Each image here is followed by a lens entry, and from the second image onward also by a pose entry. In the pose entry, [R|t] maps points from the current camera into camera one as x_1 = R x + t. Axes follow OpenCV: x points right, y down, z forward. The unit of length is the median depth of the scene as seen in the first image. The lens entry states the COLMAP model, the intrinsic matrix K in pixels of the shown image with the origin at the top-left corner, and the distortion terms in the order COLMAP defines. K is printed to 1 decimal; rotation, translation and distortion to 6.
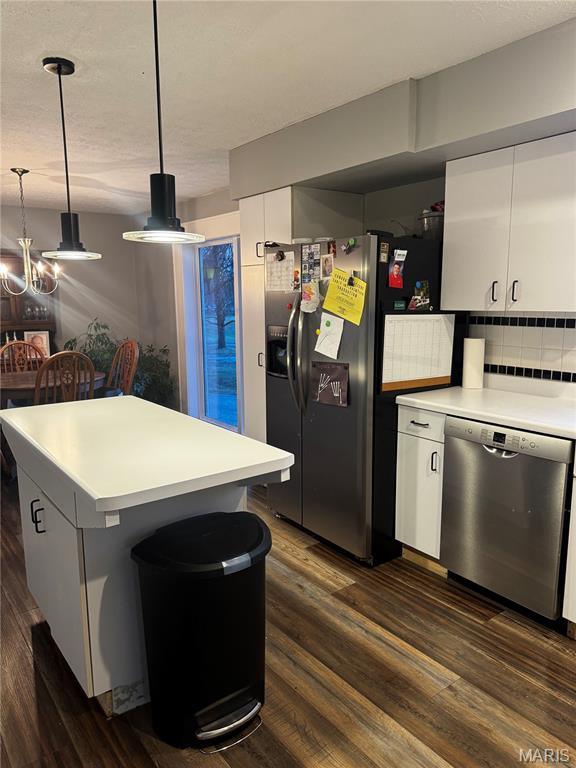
lens RADIAL K [[542.9, 0, 285.3], [0, 542.9, 387.7], [0, 0, 1]] dist [0.062629, -0.076239]
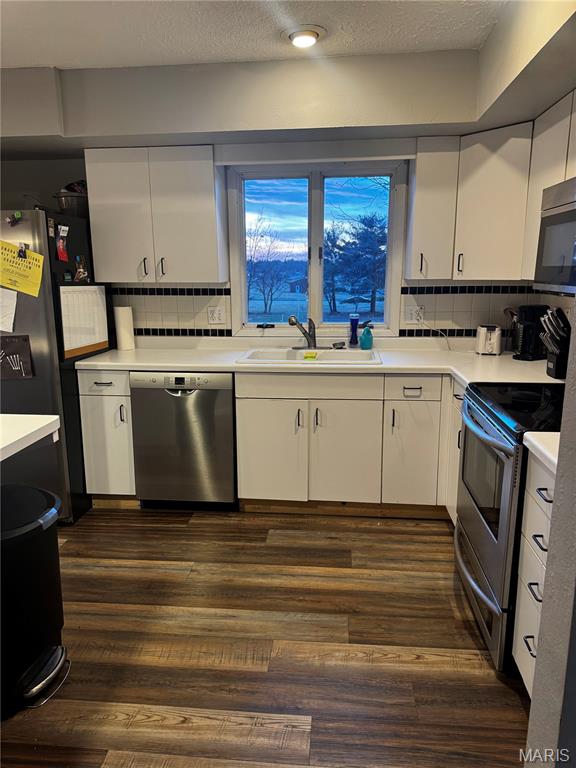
lens RADIAL K [[542.9, 0, 284.5], [0, 542.9, 384.1], [0, 0, 1]] dist [0.062629, -0.076239]
pose [[0.674733, -0.145820, 0.723514, -0.319220], [0.121490, 0.988860, 0.086000, 0.016084], [-0.727994, 0.029873, 0.684932, -0.048659]]
